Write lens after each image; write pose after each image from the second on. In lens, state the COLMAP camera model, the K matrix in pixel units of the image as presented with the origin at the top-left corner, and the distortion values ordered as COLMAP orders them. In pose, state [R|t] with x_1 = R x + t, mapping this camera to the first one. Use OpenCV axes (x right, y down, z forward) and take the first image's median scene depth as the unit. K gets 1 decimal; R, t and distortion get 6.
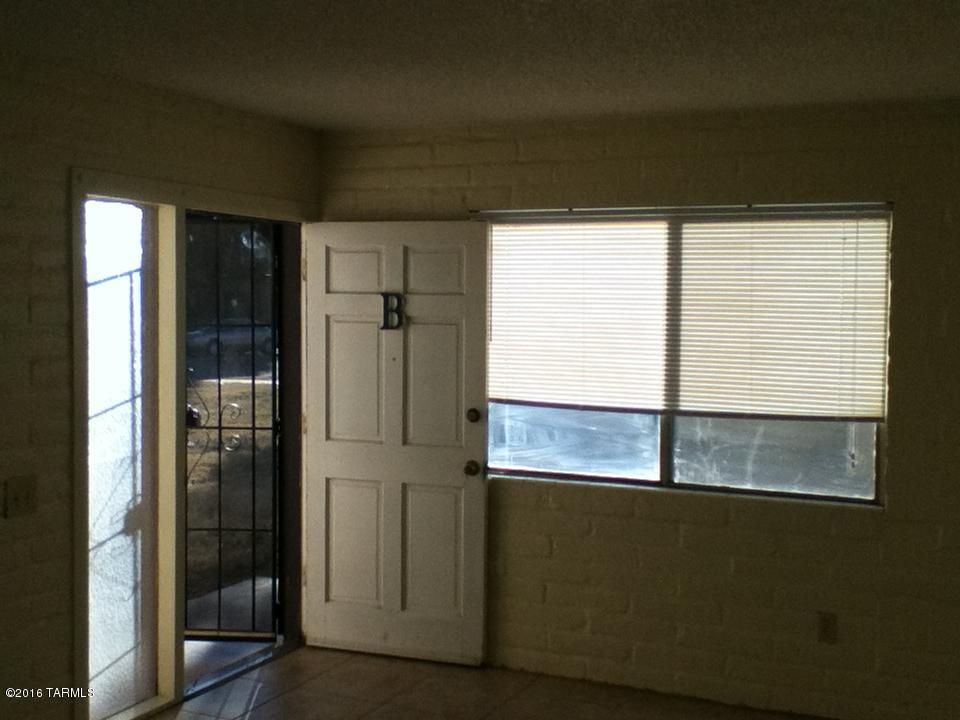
lens RADIAL K [[1182.2, 0, 479.4], [0, 1182.2, 353.1], [0, 0, 1]] dist [0.031754, 0.000000]
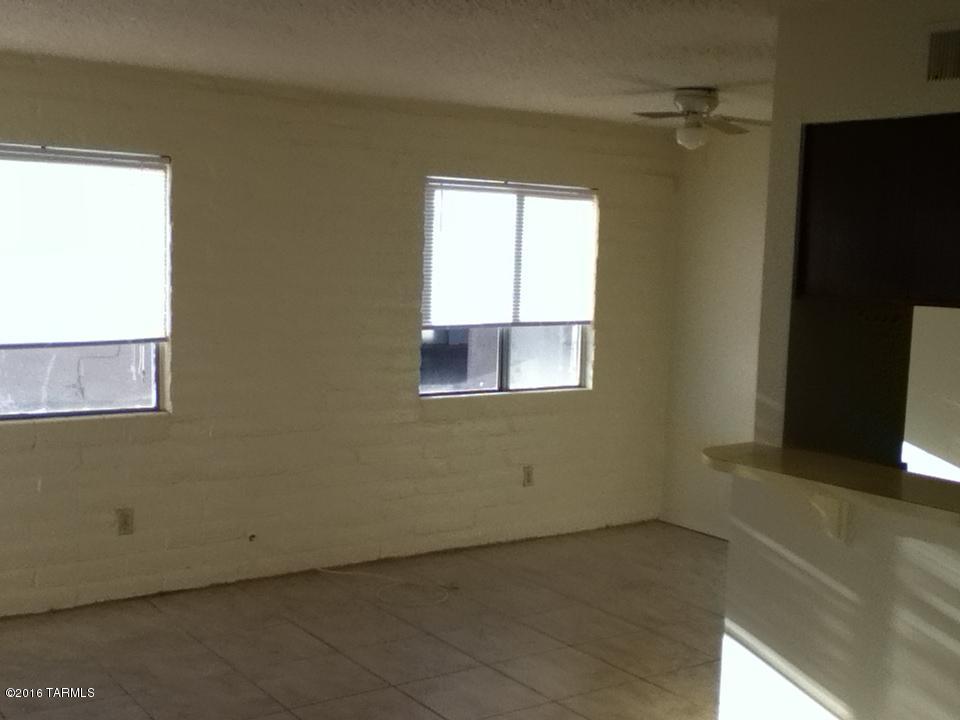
lens RADIAL K [[1182.2, 0, 433.3], [0, 1182.2, 377.0], [0, 0, 1]] dist [0.031754, 0.000000]
pose [[0.495684, -0.089856, 0.863842, -0.559598], [0.020596, 0.995570, 0.091740, -0.010066], [-0.868259, -0.027682, 0.495338, 0.170850]]
